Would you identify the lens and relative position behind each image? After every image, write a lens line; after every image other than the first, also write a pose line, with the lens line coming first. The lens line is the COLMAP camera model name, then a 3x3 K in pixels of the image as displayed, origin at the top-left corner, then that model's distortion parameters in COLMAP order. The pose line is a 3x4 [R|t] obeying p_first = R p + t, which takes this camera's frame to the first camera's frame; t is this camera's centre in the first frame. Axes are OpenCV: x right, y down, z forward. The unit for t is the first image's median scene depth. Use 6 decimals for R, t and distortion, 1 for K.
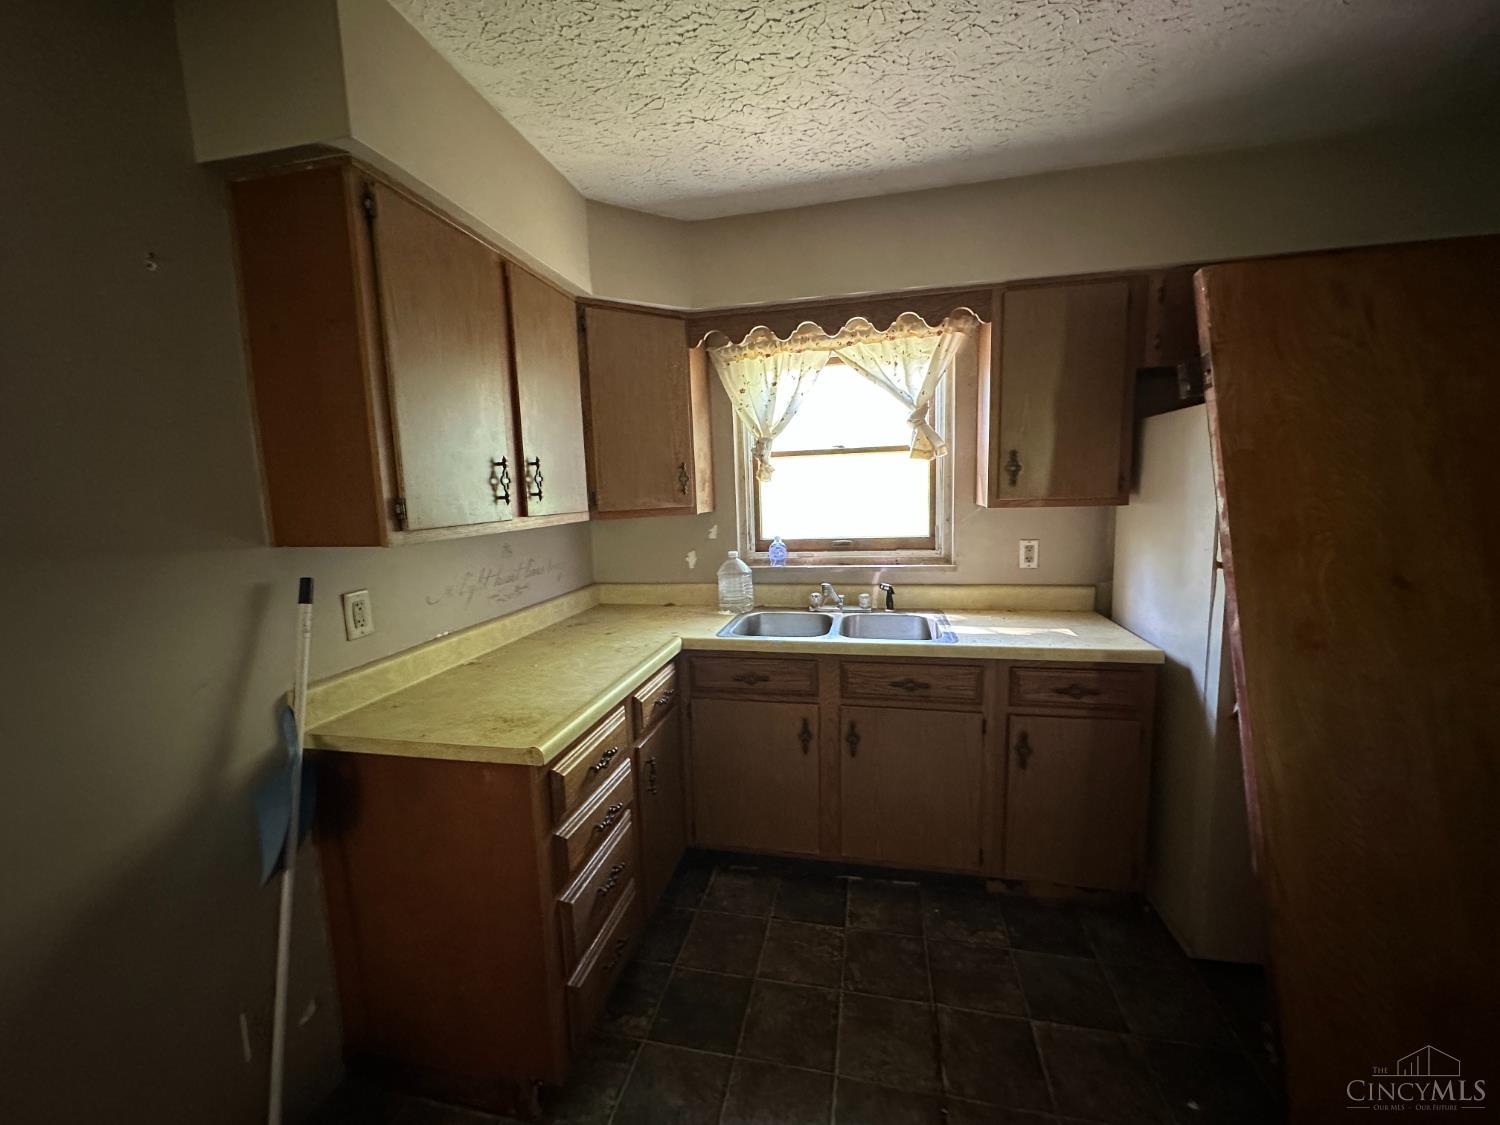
lens RADIAL K [[597.8, 0, 748.0], [0, 597.8, 563.6], [0, 0, 1]] dist [-0.003637, -0.000109]
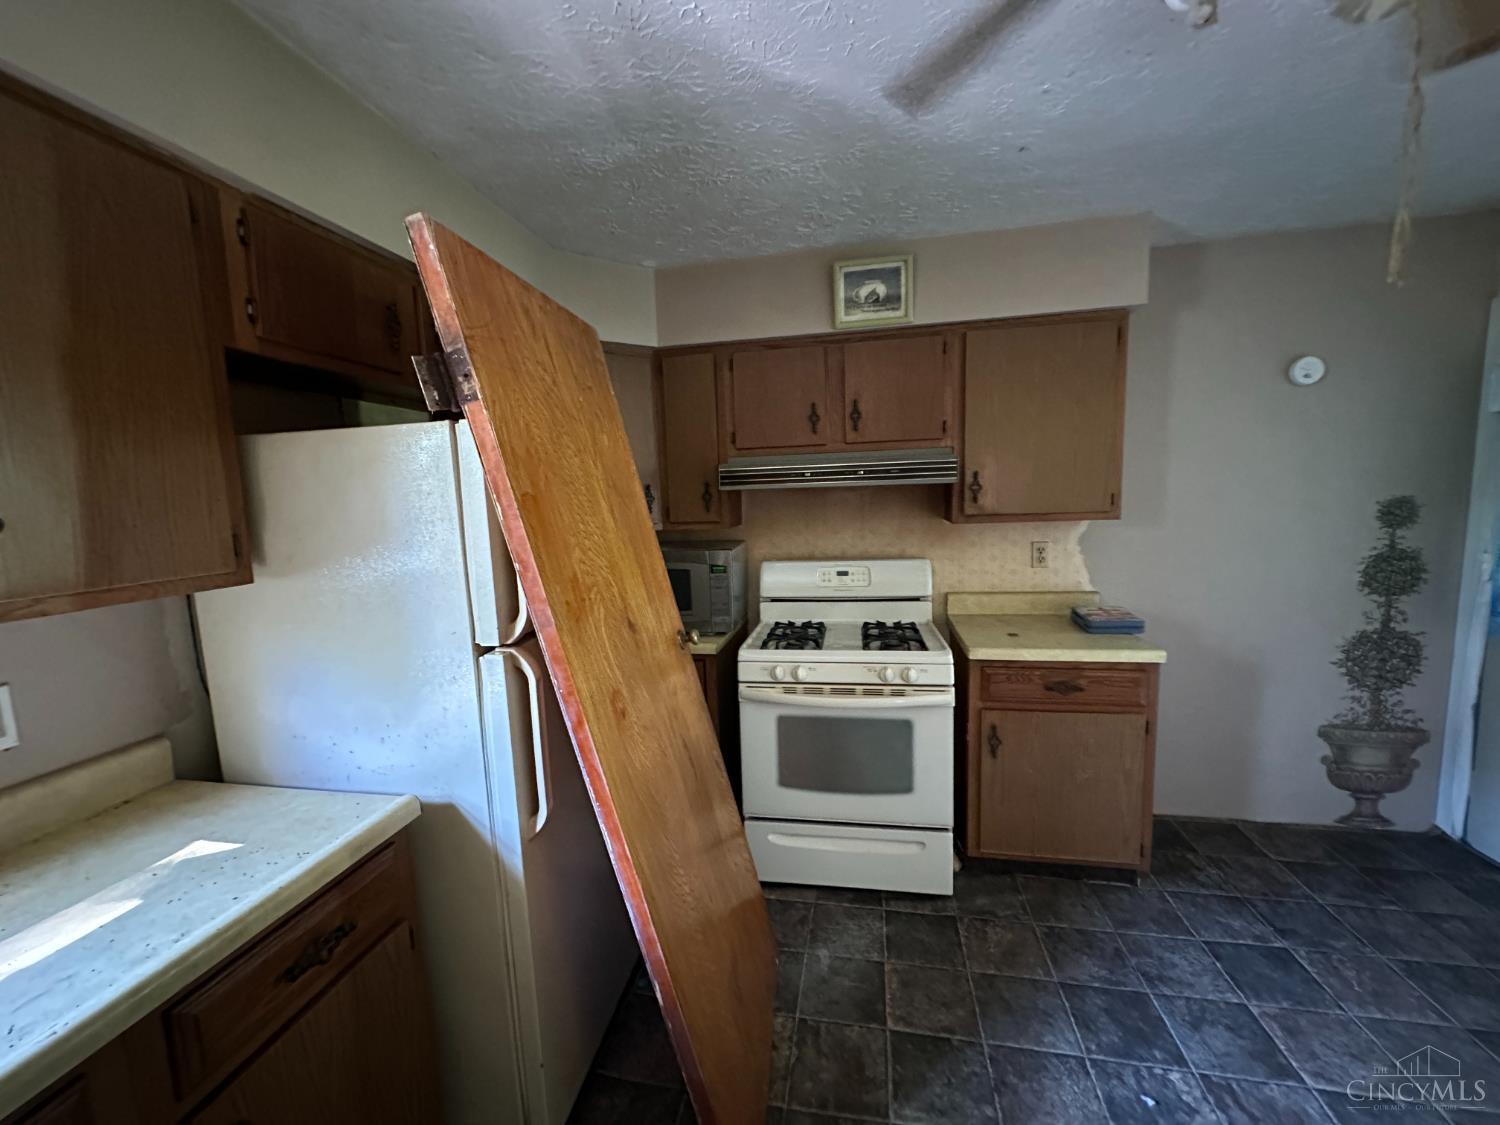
lens RADIAL K [[597.8, 0, 748.0], [0, 597.8, 563.6], [0, 0, 1]] dist [-0.003637, -0.000109]
pose [[-0.010422, -0.090307, 0.995859, 0.056217], [0.164770, 0.982145, 0.090788, -0.086257], [-0.986277, 0.165034, 0.004644, 0.499792]]
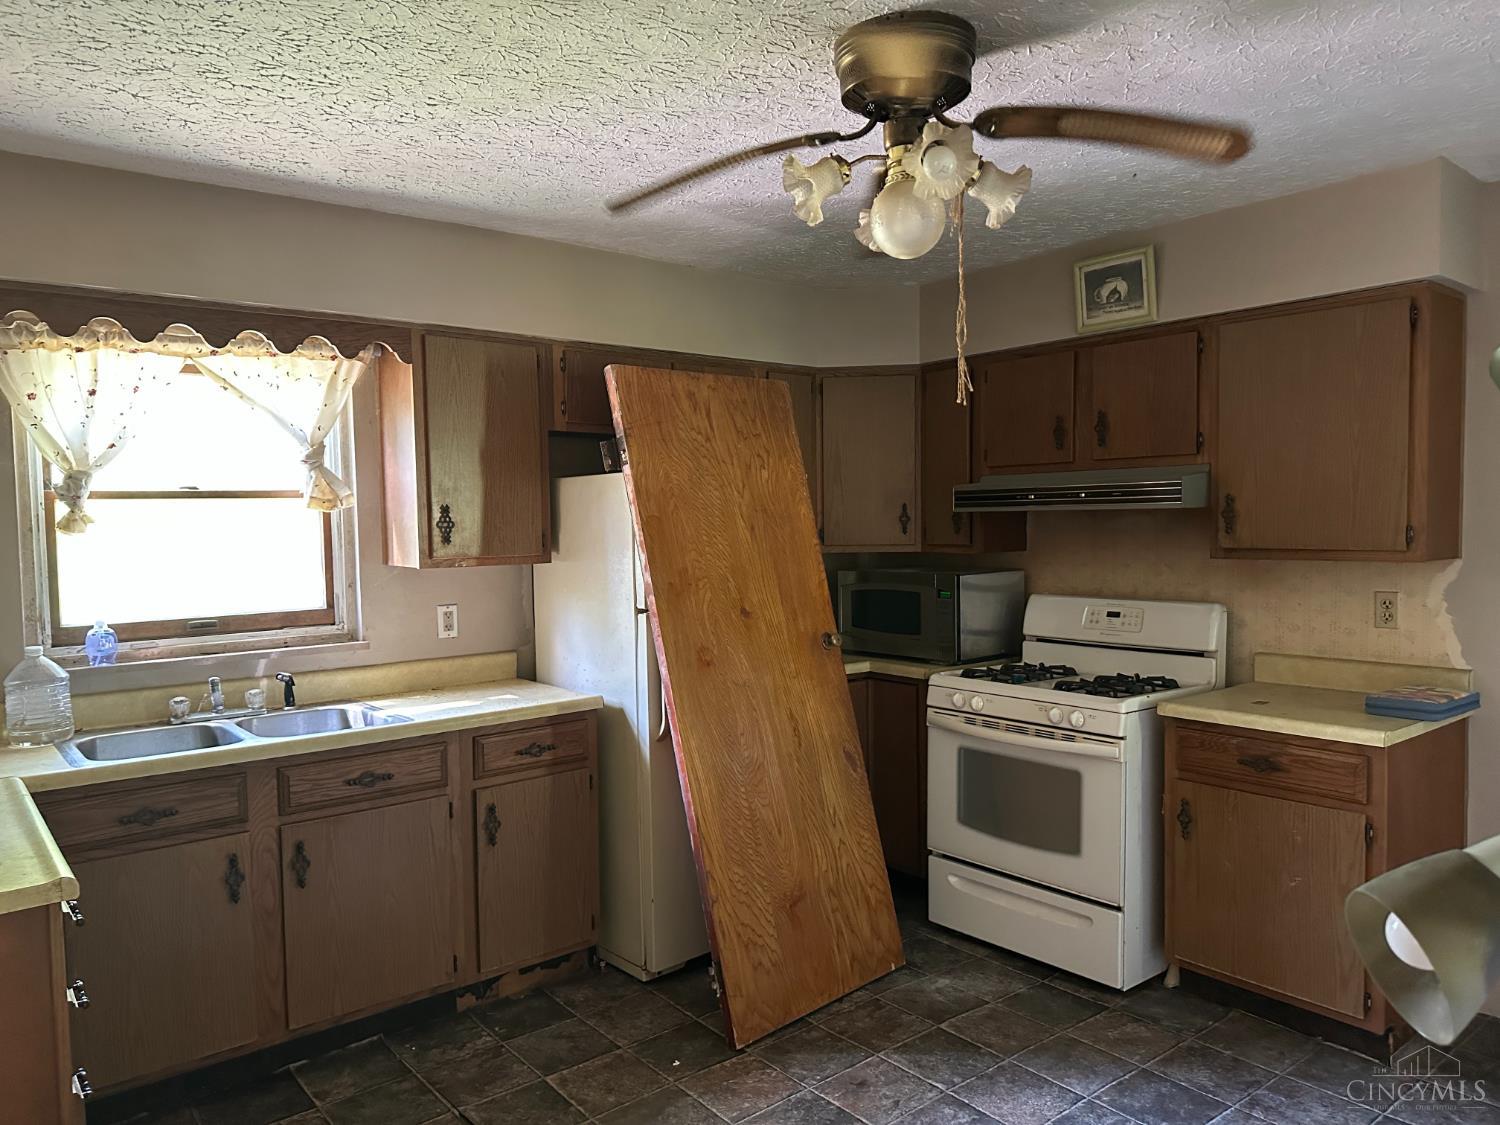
lens RADIAL K [[1063.8, 0, 750.2], [0, 1063.8, 568.7], [0, 0, 1]] dist [0.070755, -0.002001]
pose [[0.631153, -0.019281, 0.775419, -0.520769], [0.098096, 0.993648, -0.055138, 0.041885], [-0.769431, 0.110866, 0.629035, -0.370761]]
